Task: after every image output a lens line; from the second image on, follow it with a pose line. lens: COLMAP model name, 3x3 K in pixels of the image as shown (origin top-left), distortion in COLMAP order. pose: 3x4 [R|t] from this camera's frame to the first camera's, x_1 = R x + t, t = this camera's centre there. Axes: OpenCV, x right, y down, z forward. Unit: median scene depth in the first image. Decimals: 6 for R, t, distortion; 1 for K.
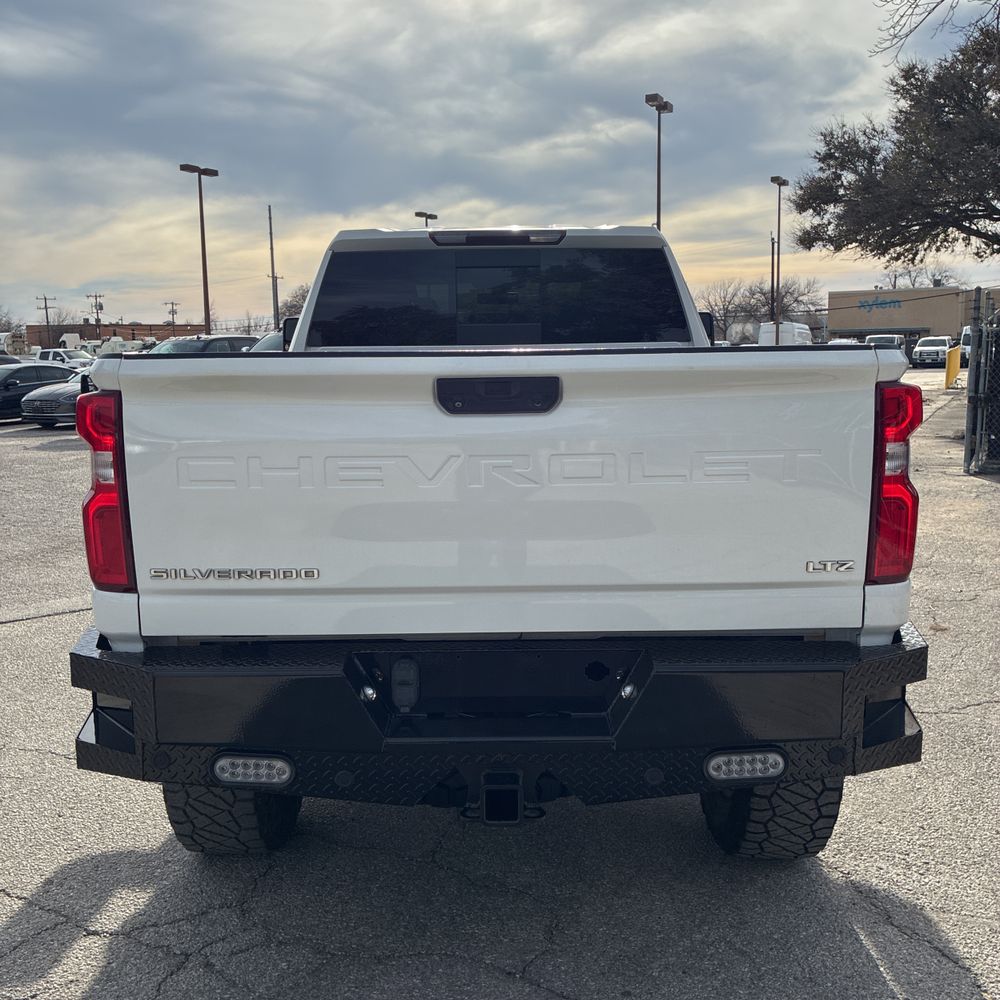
lens RADIAL K [[1007.2, 0, 498.4], [0, 1007.2, 498.0], [0, 0, 1]] dist [0.005256, 0.006616]
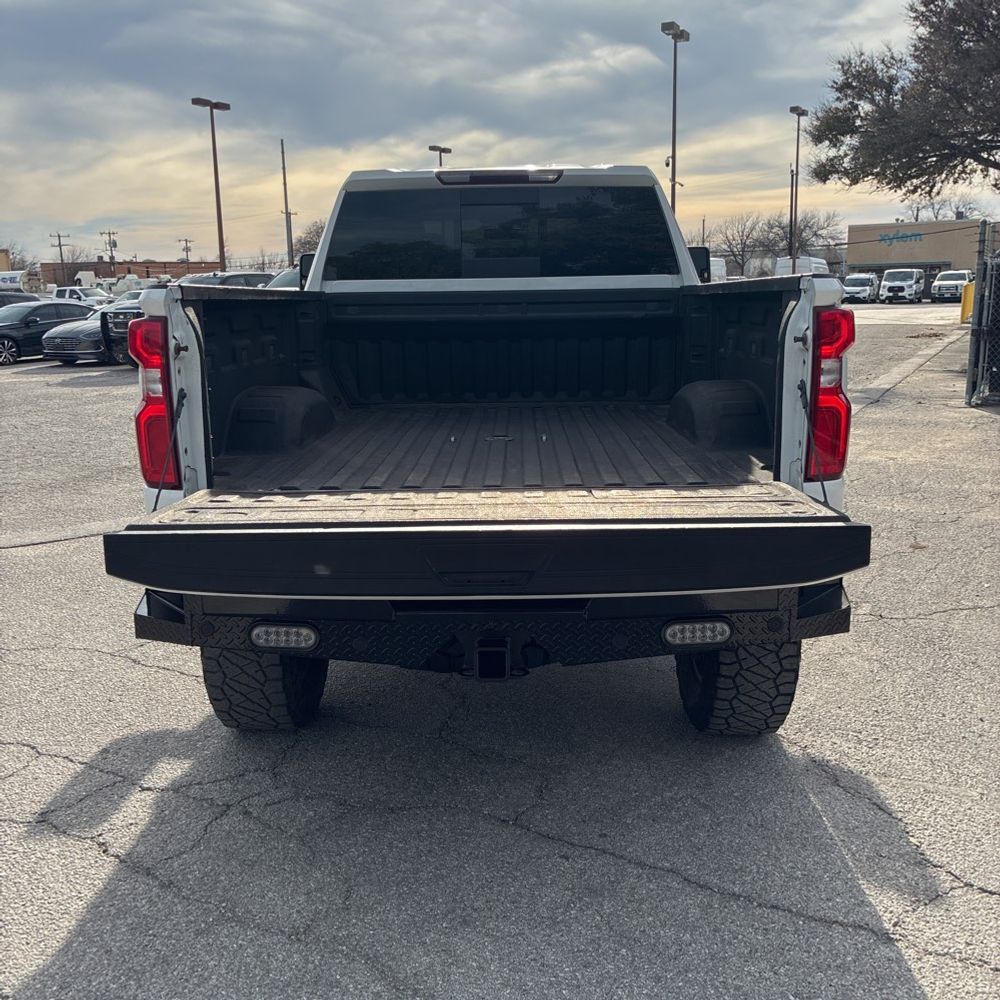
lens RADIAL K [[1010.7, 0, 503.4], [0, 1010.7, 499.2], [0, 0, 1]] dist [0.019003, -0.012781]
pose [[0.999923, -0.001434, -0.012301, 0.006362], [0.002178, 0.998151, 0.060737, 0.007078], [0.012191, -0.060759, 0.998078, -0.036851]]
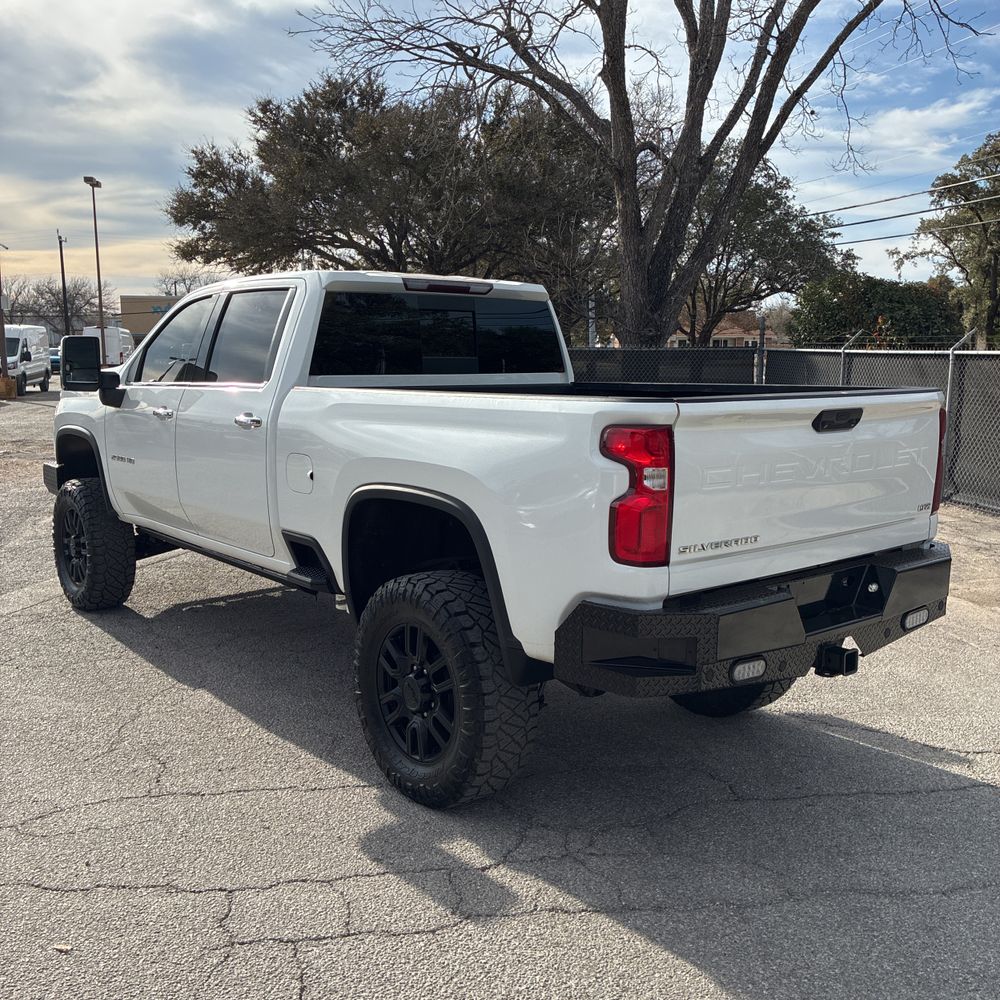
lens RADIAL K [[1040.4, 0, 450.0], [0, 1040.4, 503.3], [0, 0, 1]] dist [0.007314, 0.020208]
pose [[0.772598, -0.077841, 0.630106, -0.312928], [0.077988, 0.996575, 0.027489, -0.011995], [-0.630088, 0.027903, 0.776023, 0.010392]]
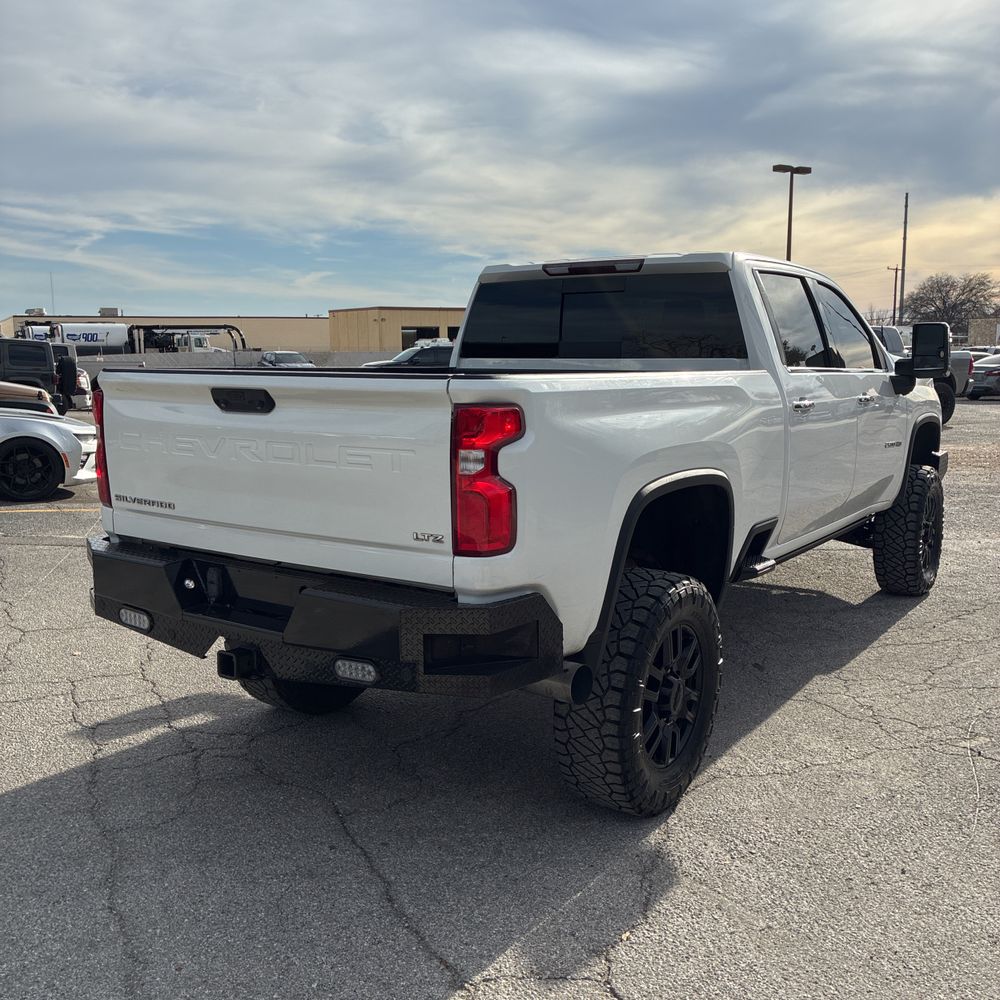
lens RADIAL K [[1009.4, 0, 501.9], [0, 1009.4, 507.6], [0, 0, 1]] dist [0.018654, 0.025868]
pose [[0.830855, 0.097714, -0.547844, 0.232031], [-0.089924, 0.995100, 0.041109, -0.007500], [0.549176, 0.015108, 0.835570, -0.015060]]
